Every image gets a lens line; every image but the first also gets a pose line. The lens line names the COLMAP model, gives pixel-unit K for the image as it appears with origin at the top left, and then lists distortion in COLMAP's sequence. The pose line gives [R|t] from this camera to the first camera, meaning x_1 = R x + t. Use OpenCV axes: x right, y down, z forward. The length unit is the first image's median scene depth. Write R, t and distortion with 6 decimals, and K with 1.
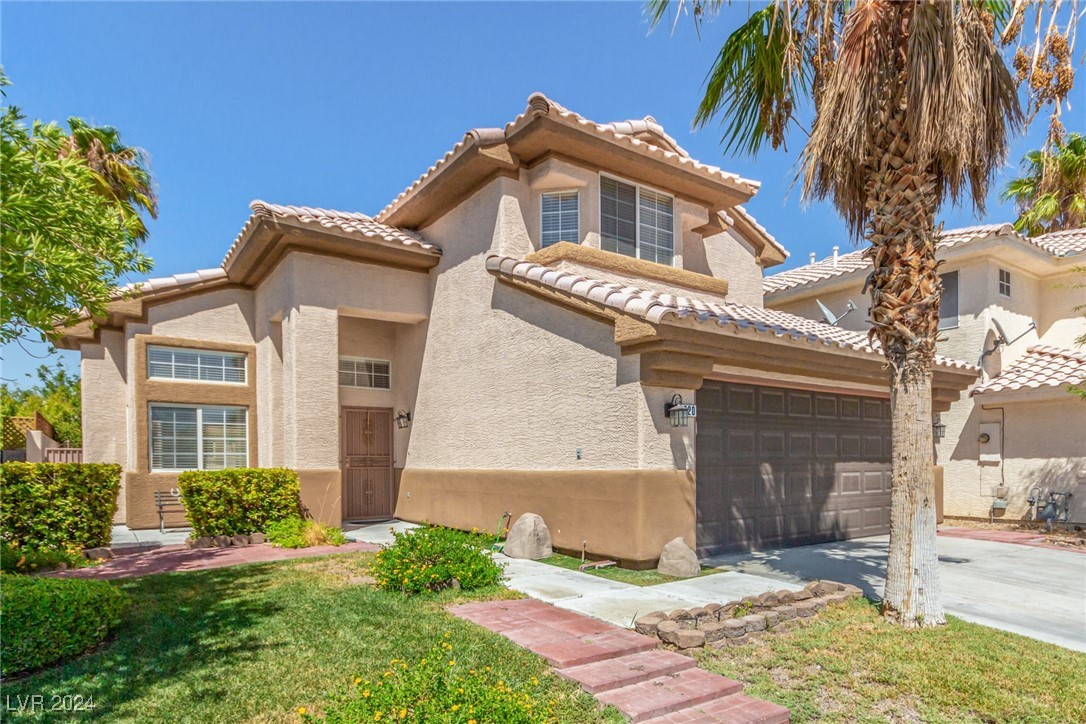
lens RADIAL K [[462.9, 0, 577.9], [0, 462.9, 394.6], [0, 0, 1]] dist [0.002534, 0.000177]
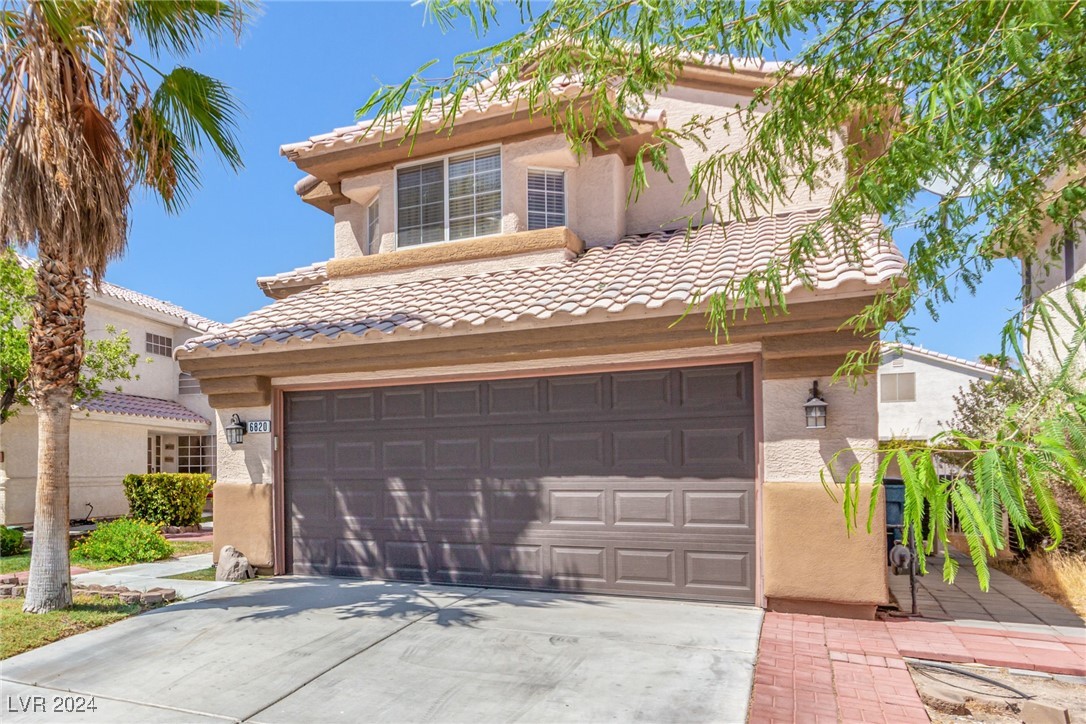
lens RADIAL K [[620.8, 0, 531.5], [0, 620.8, 358.2], [0, 0, 1]] dist [0.001656, 0.001995]
pose [[0.677160, -0.129360, -0.724376, 1.045057], [0.108675, 0.991212, -0.075421, 0.032693], [0.727766, -0.027649, 0.685268, 0.303077]]
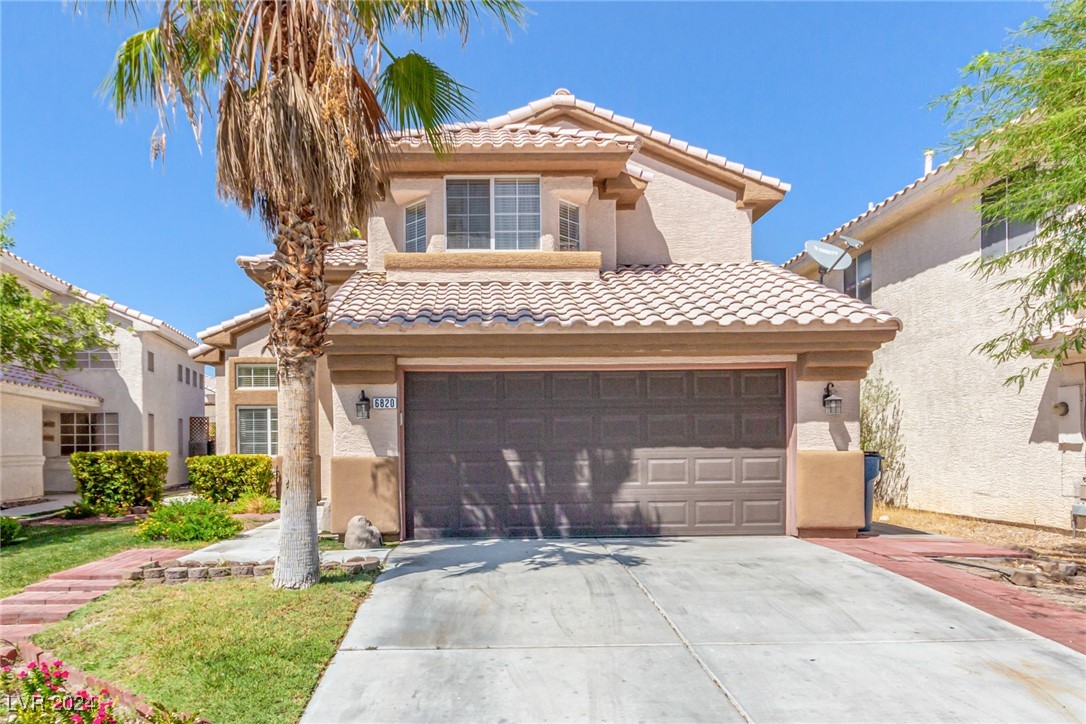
lens RADIAL K [[505.4, 0, 550.0], [0, 505.4, 367.5], [0, 0, 1]] dist [0.003023, 0.000437]
pose [[0.903891, -0.071960, -0.421666, 0.686379], [0.068029, 0.997385, -0.024383, 0.002985], [0.422318, -0.006646, 0.906423, 0.041056]]
